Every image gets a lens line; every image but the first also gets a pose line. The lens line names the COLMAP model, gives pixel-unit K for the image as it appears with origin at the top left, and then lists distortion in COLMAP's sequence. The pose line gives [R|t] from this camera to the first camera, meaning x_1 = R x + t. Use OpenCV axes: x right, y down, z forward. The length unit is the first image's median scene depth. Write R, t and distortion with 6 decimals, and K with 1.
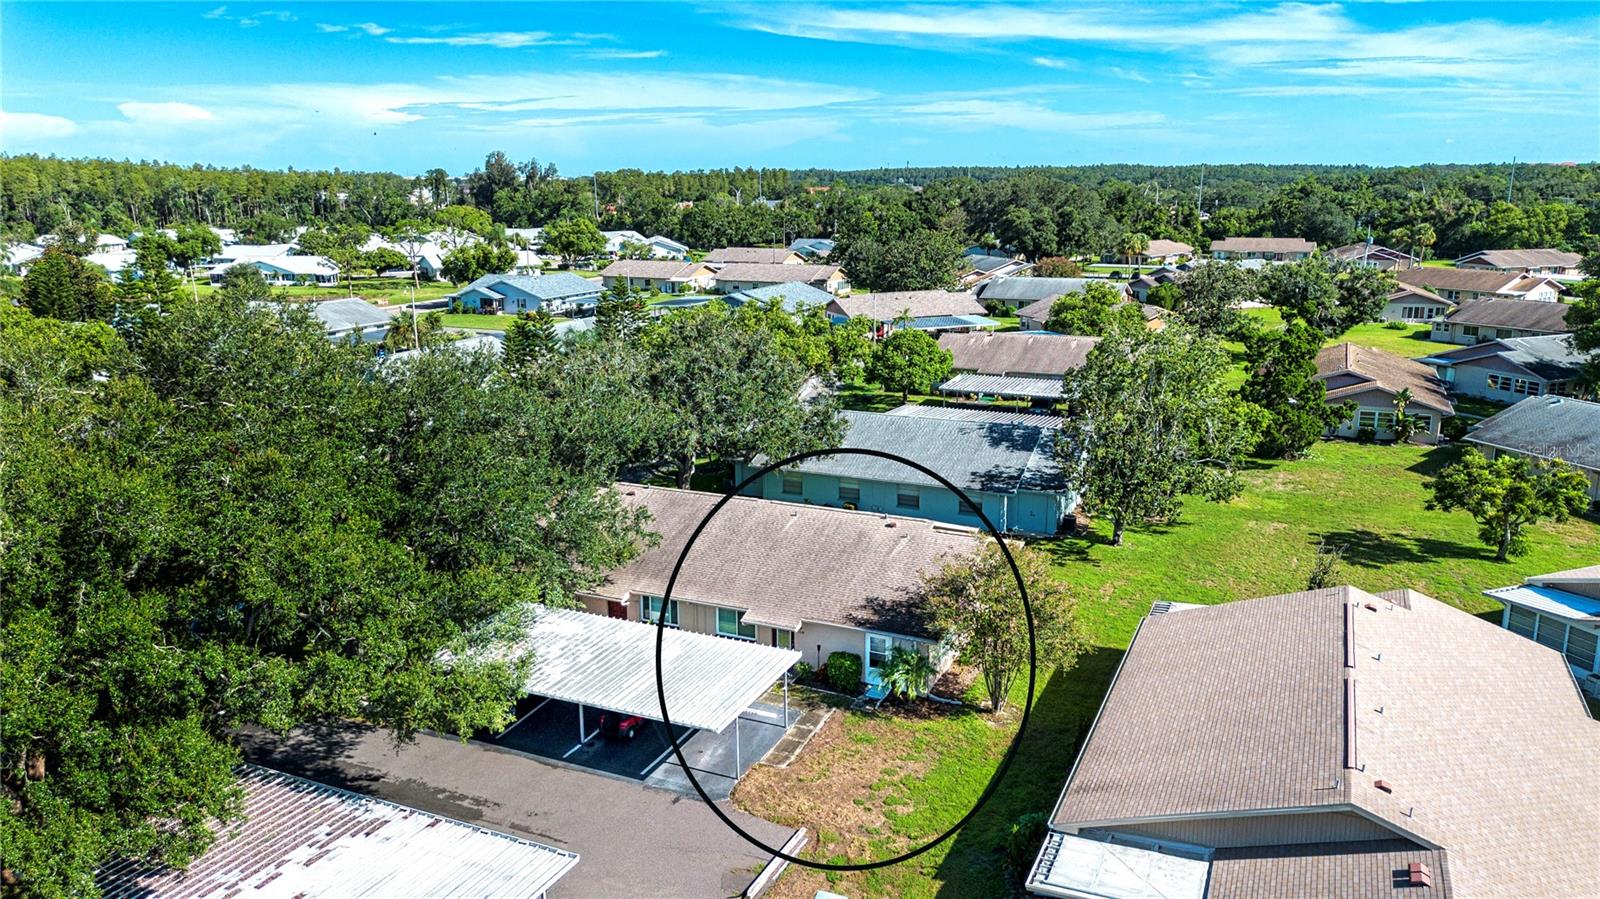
lens RADIAL K [[1181.8, 0, 796.9], [0, 1181.8, 447.6], [0, 0, 1]] dist [0.052449, -0.003860]
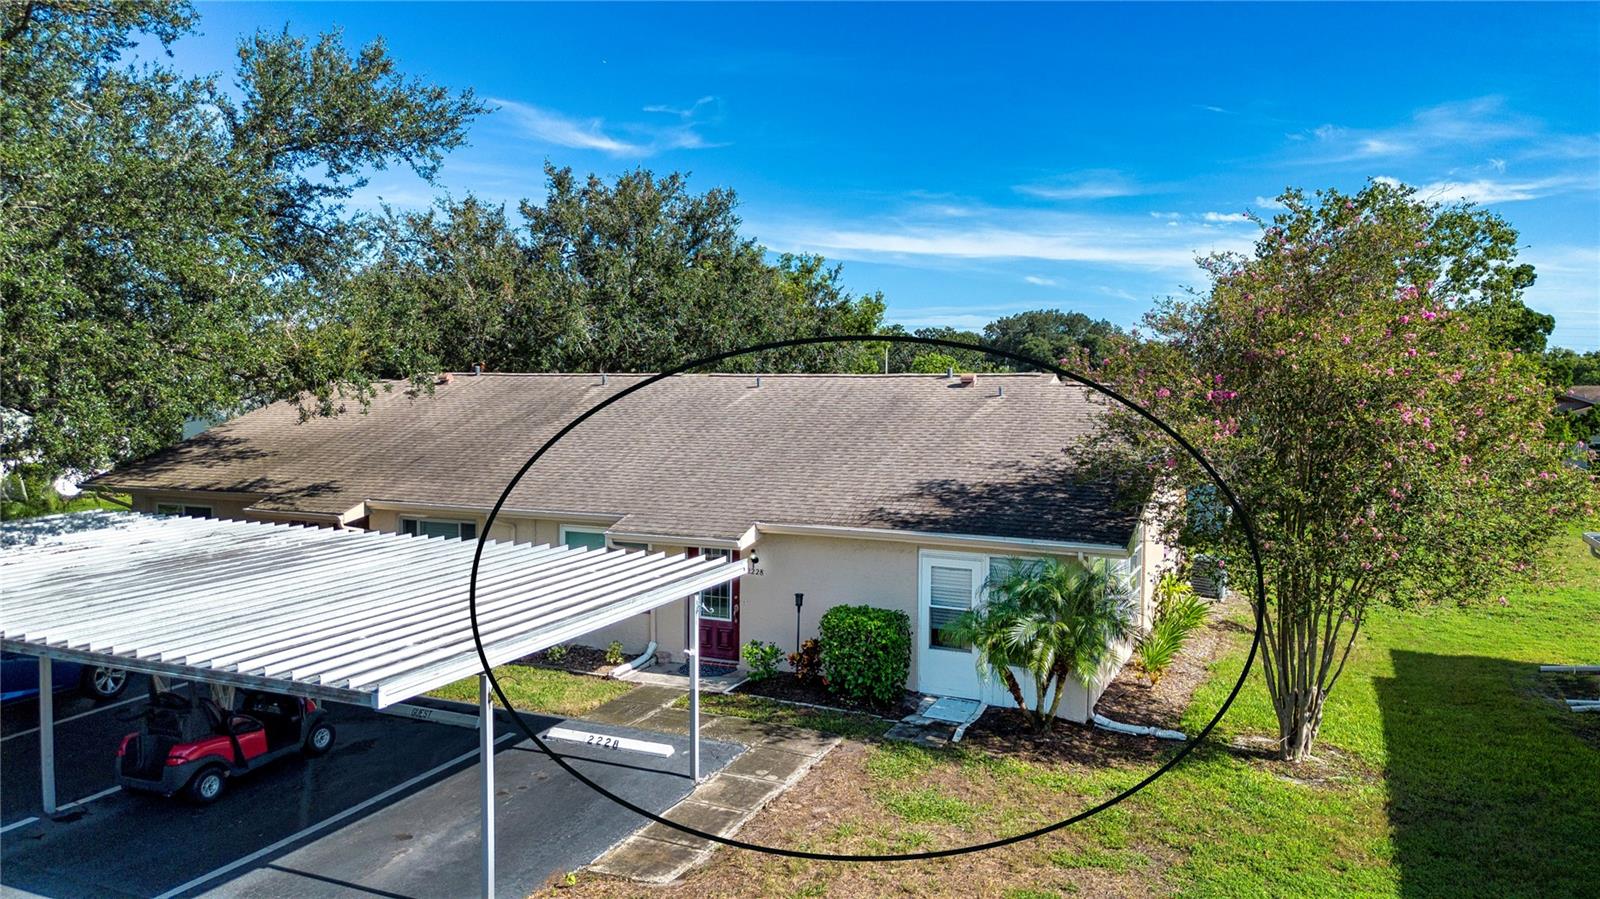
lens RADIAL K [[1181.8, 0, 803.9], [0, 1181.8, 457.0], [0, 0, 1]] dist [0.052449, -0.003860]
pose [[0.999873, 0.013806, 0.007972, 0.017114], [-0.012310, 0.986356, -0.164163, 0.194166], [-0.010129, 0.164044, 0.986401, 0.630202]]
